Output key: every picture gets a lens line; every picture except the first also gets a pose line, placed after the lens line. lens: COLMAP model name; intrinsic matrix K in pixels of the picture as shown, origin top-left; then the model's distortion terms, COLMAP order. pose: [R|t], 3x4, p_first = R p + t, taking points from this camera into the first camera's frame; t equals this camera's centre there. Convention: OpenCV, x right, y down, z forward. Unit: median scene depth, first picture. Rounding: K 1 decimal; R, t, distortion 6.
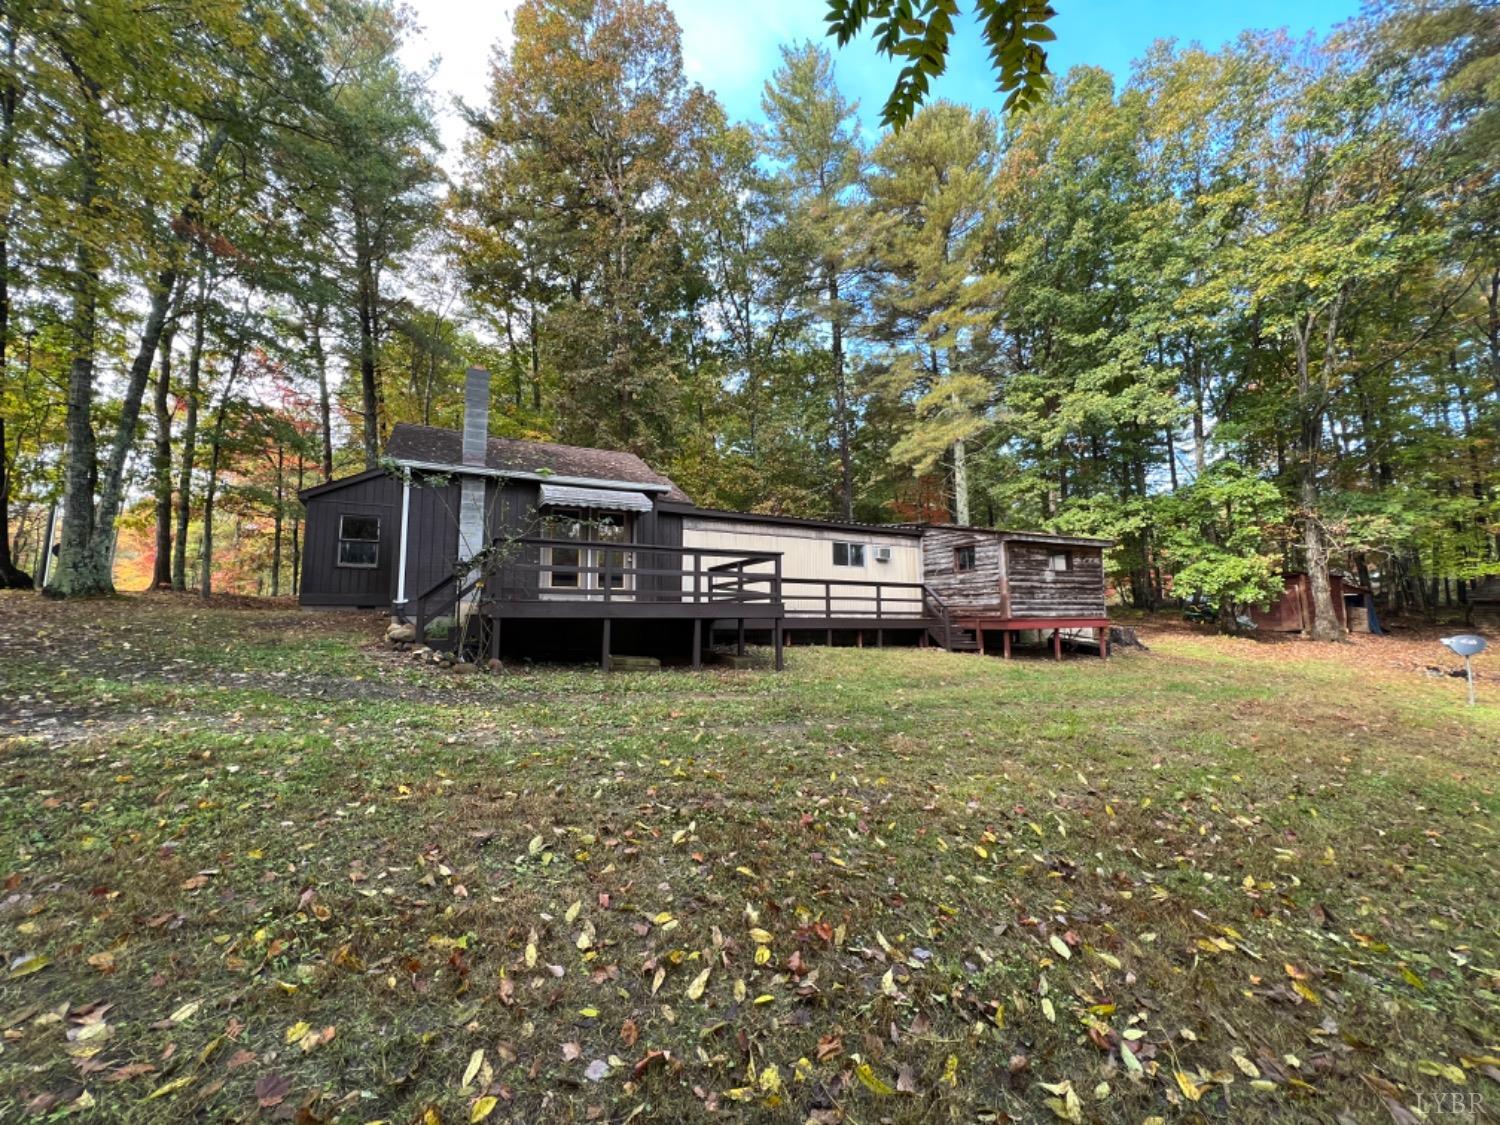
lens RADIAL K [[600.8, 0, 750.9], [0, 600.8, 553.6], [0, 0, 1]] dist [-0.004235, -0.000226]
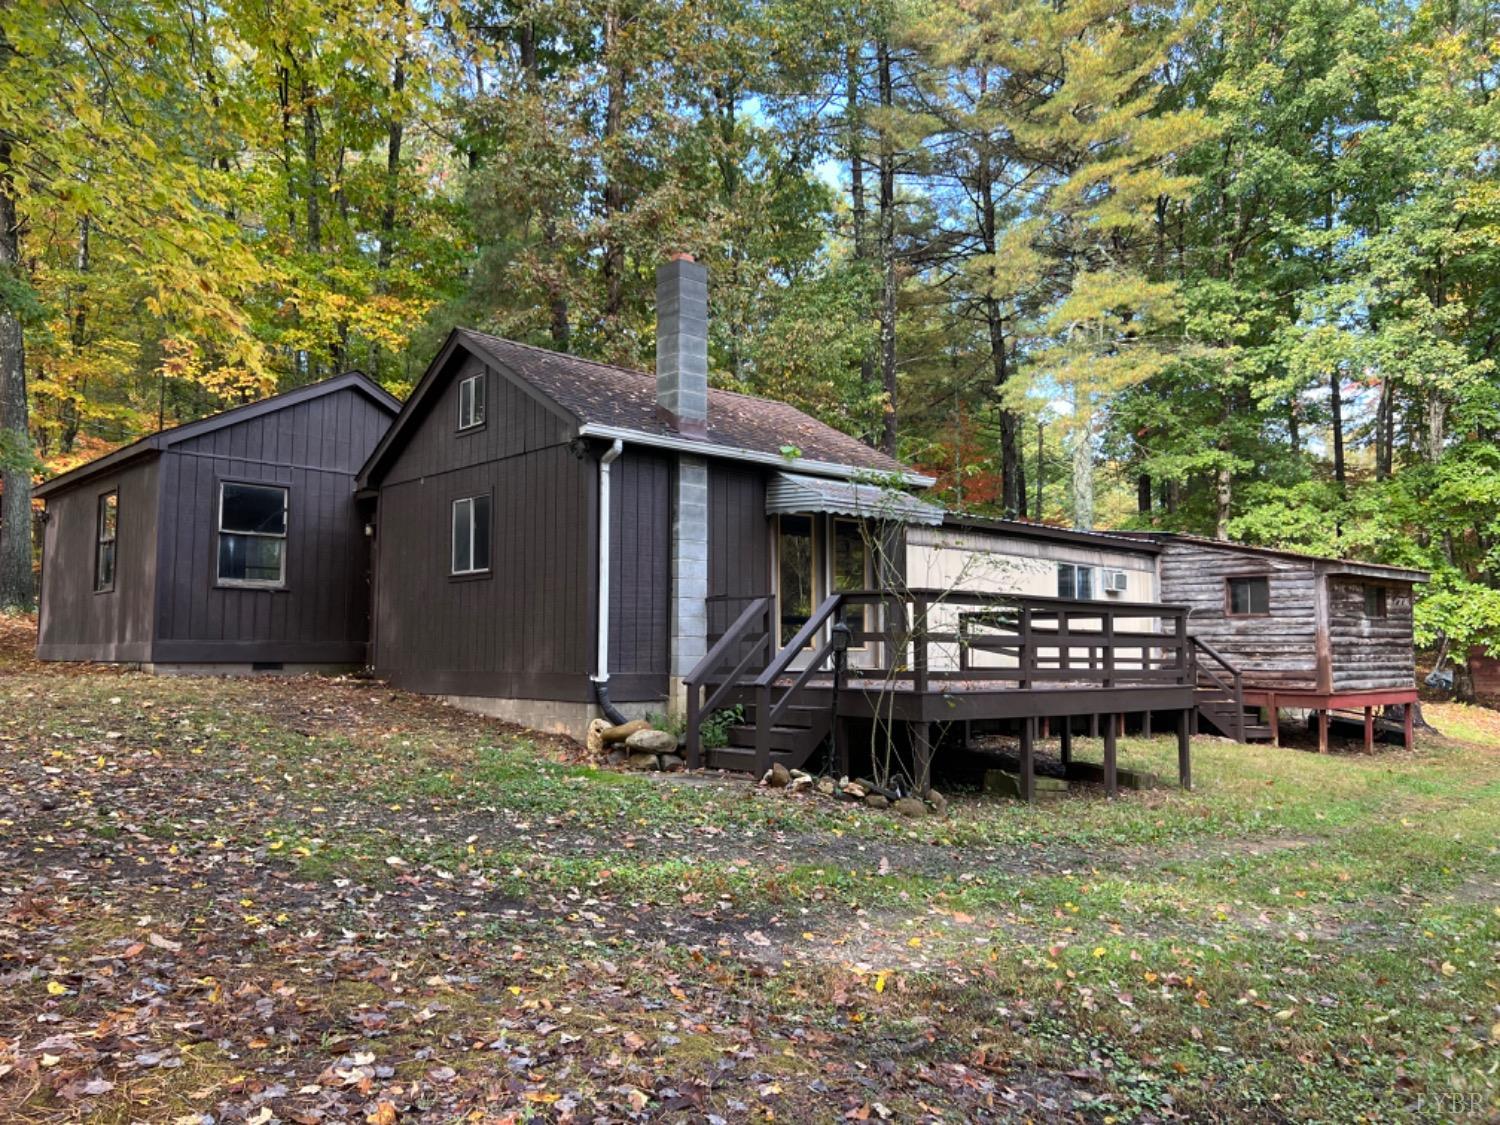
lens RADIAL K [[1130.8, 0, 748.3], [0, 1130.8, 565.2], [0, 0, 1]] dist [-0.000477, -0.007128]
pose [[0.970951, 0.032000, 0.237128, -0.453245], [-0.041394, 0.998539, 0.034742, -0.044810], [-0.235669, -0.043548, 0.970857, -0.040622]]
